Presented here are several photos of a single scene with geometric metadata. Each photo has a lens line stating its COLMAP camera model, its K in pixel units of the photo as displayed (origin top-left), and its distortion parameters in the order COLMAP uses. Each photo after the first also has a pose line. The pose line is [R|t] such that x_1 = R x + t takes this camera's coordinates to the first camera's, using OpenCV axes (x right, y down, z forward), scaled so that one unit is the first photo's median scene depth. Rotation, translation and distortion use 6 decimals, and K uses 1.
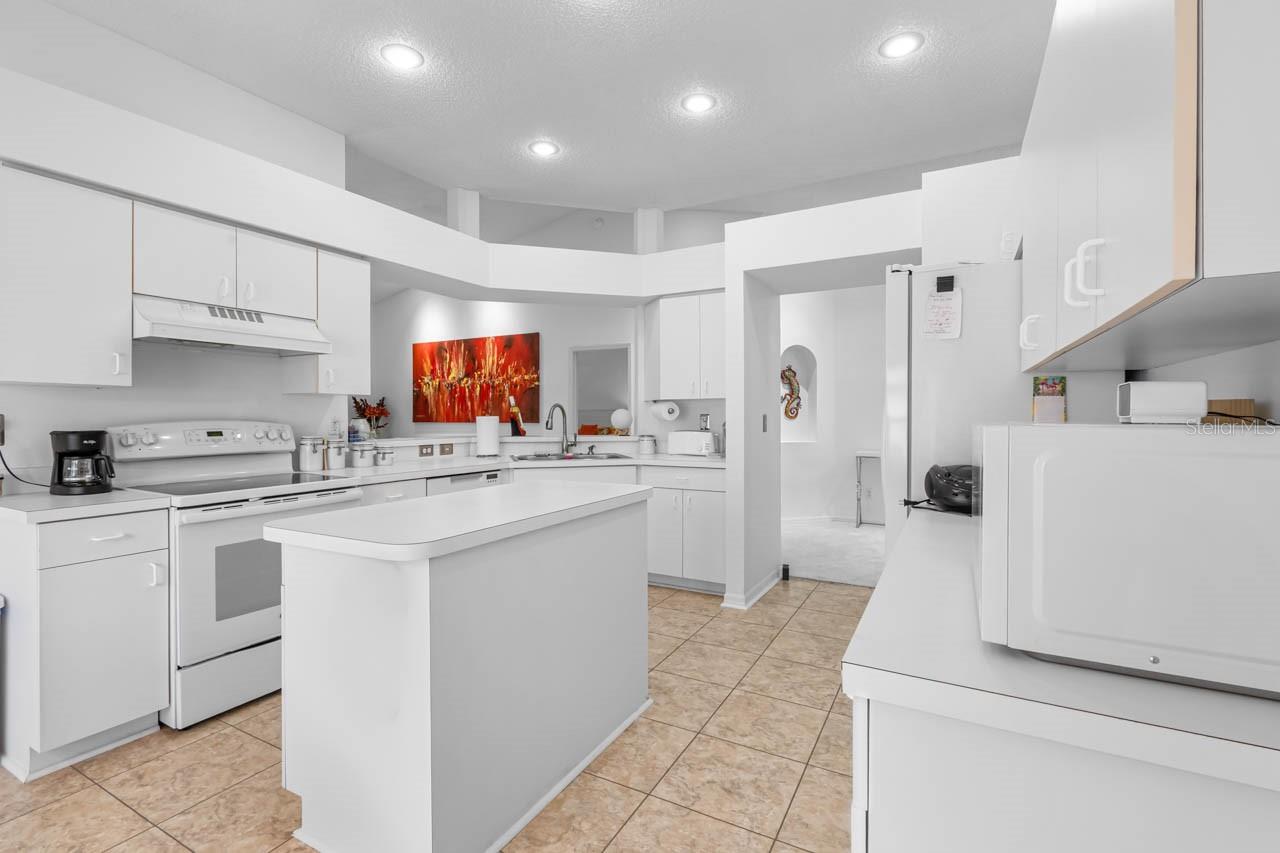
lens RADIAL K [[573.7, 0, 635.7], [0, 573.7, 426.5], [0, 0, 1]] dist [0.001780, -0.002523]
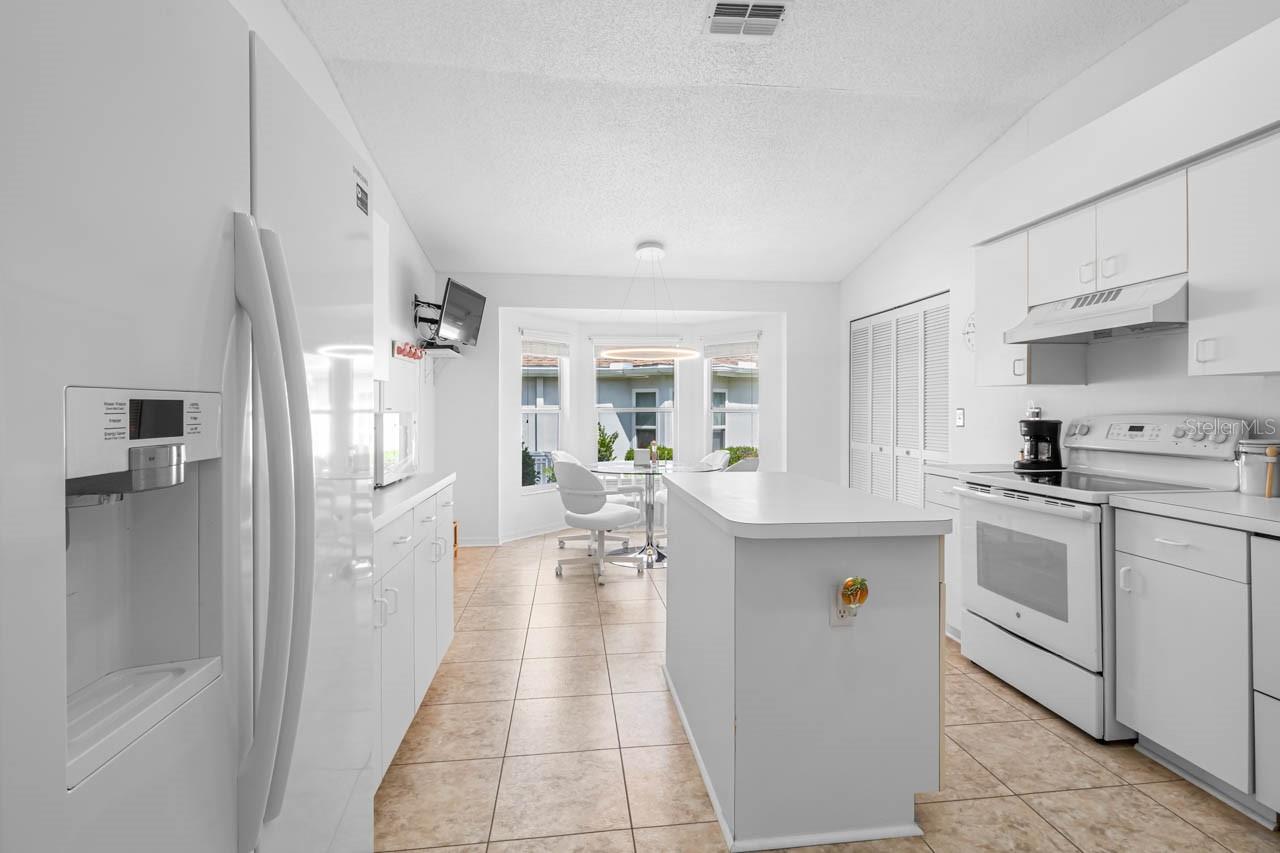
lens RADIAL K [[573.7, 0, 633.7], [0, 573.7, 418.4], [0, 0, 1]] dist [0.001780, -0.002523]
pose [[-0.809634, 0.013332, -0.586783, 0.540733], [-0.005291, 0.999536, 0.030011, -0.032697], [0.586911, 0.027402, -0.809188, 1.583277]]
